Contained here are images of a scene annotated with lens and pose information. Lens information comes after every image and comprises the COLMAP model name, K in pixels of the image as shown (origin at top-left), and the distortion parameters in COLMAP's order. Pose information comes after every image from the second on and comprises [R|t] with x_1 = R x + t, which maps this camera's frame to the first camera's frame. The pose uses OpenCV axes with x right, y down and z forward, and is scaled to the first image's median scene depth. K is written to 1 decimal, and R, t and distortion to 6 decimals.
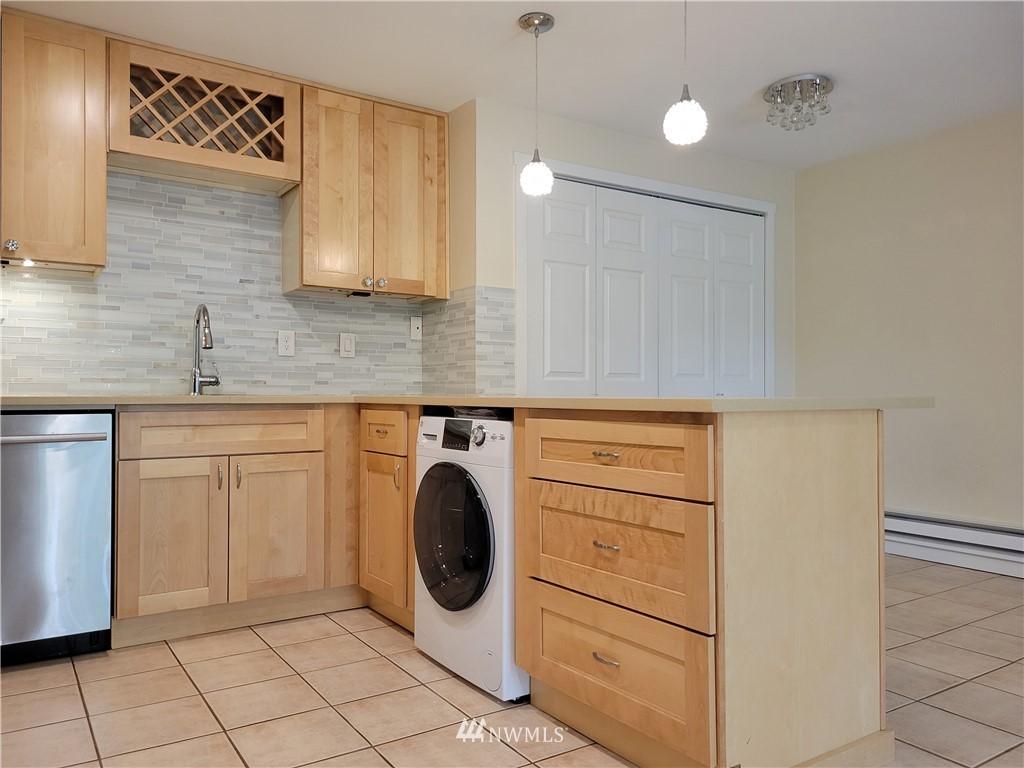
lens RADIAL K [[769.1, 0, 495.8], [0, 769.1, 393.3], [0, 0, 1]] dist [0.030467, -0.010307]
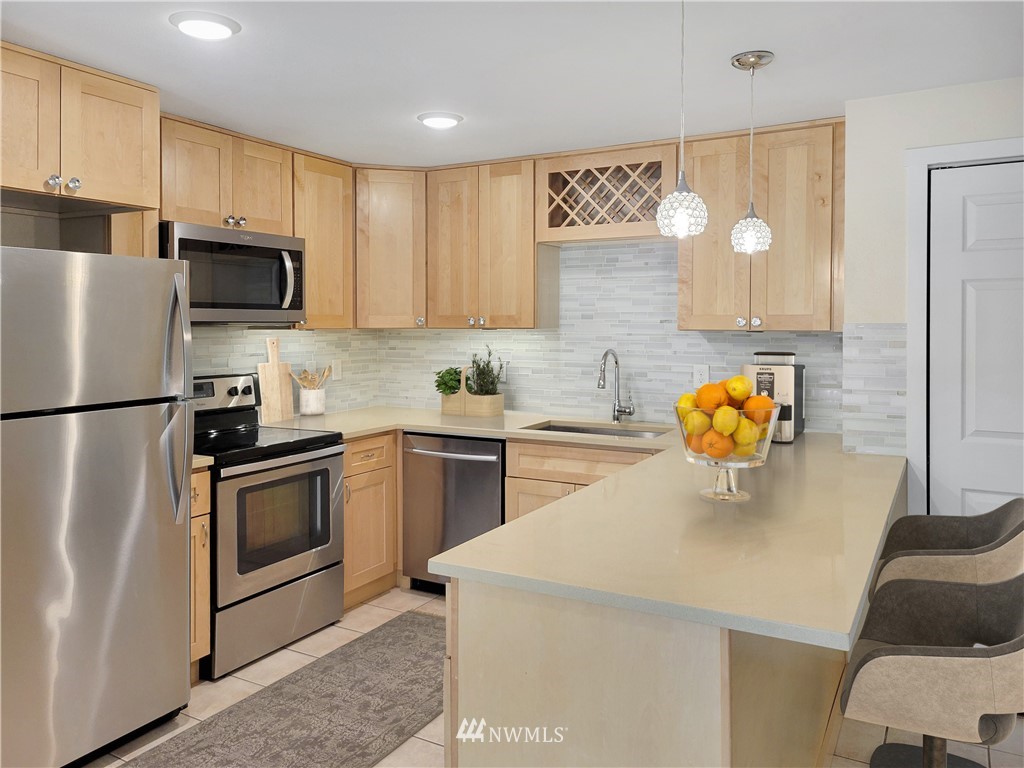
lens RADIAL K [[769.1, 0, 499.1], [0, 769.1, 332.8], [0, 0, 1]] dist [0.030467, -0.010307]
pose [[0.456521, 0.005719, -0.889694, 0.577470], [0.008526, 0.999905, 0.010802, -0.147101], [0.889672, -0.012517, 0.456429, 0.283035]]
